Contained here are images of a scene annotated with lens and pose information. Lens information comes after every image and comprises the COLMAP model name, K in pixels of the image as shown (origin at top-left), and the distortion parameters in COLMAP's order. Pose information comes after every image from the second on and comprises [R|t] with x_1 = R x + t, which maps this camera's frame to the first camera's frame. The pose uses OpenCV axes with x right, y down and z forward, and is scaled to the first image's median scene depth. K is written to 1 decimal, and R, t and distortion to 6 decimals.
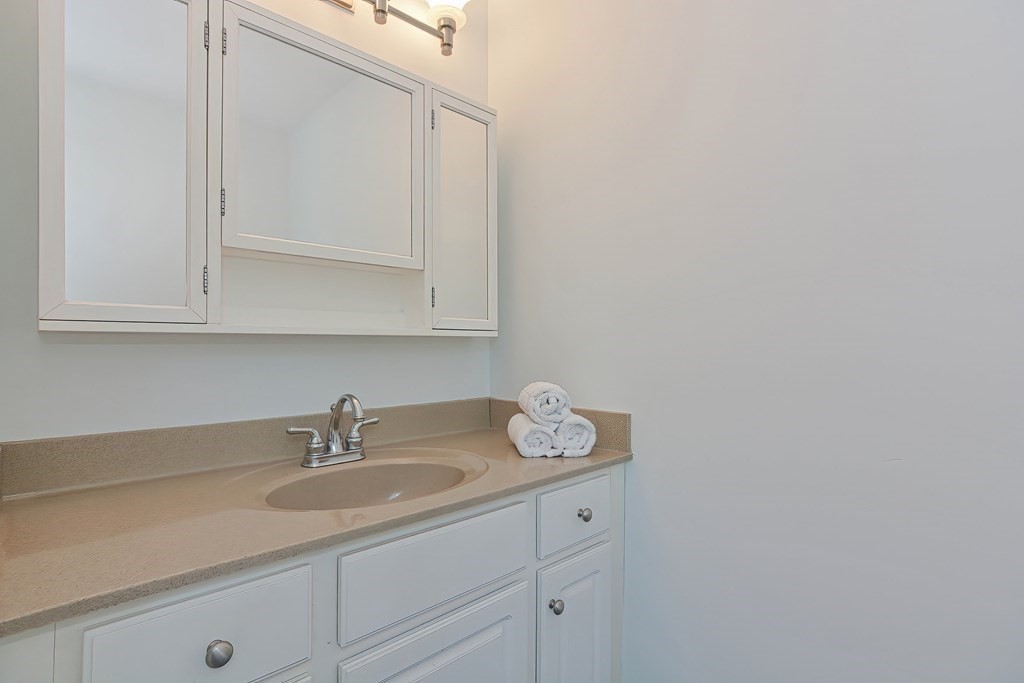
lens RADIAL K [[509.3, 0, 512.0], [0, 509.3, 341.5], [0, 0, 1]] dist [-0.003498, 0.000323]
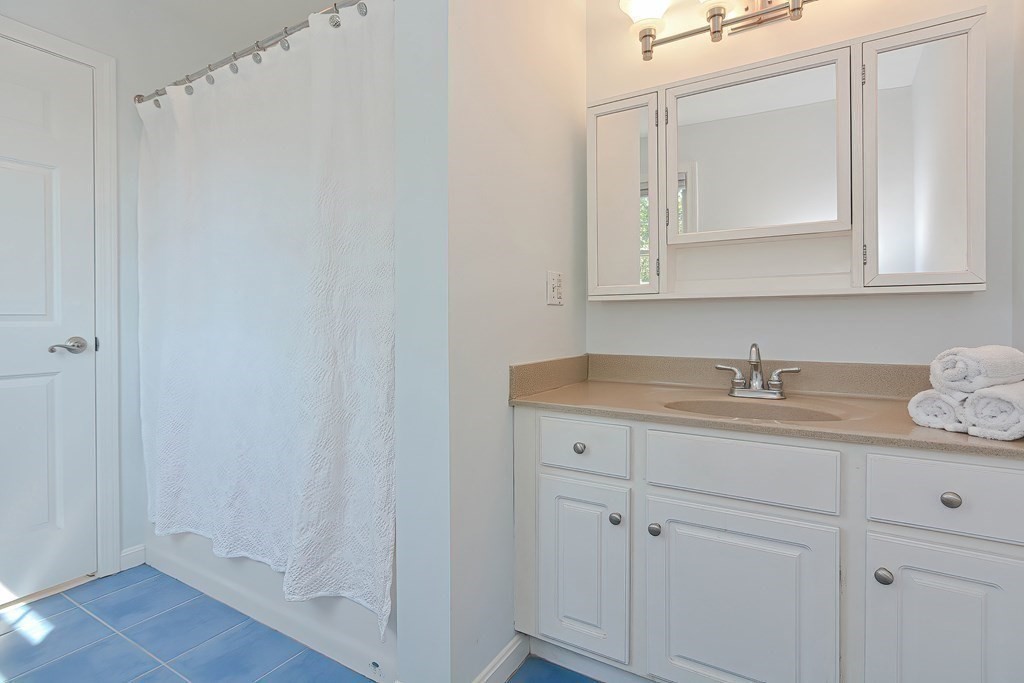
lens RADIAL K [[507.3, 0, 509.8], [0, 507.3, 318.4], [0, 0, 1]] dist [-0.001450, -0.000069]
pose [[0.256255, 0.001725, -0.966608, 0.692857], [0.018762, 0.999801, 0.006758, 0.020442], [0.966427, -0.019868, 0.256171, 0.081193]]
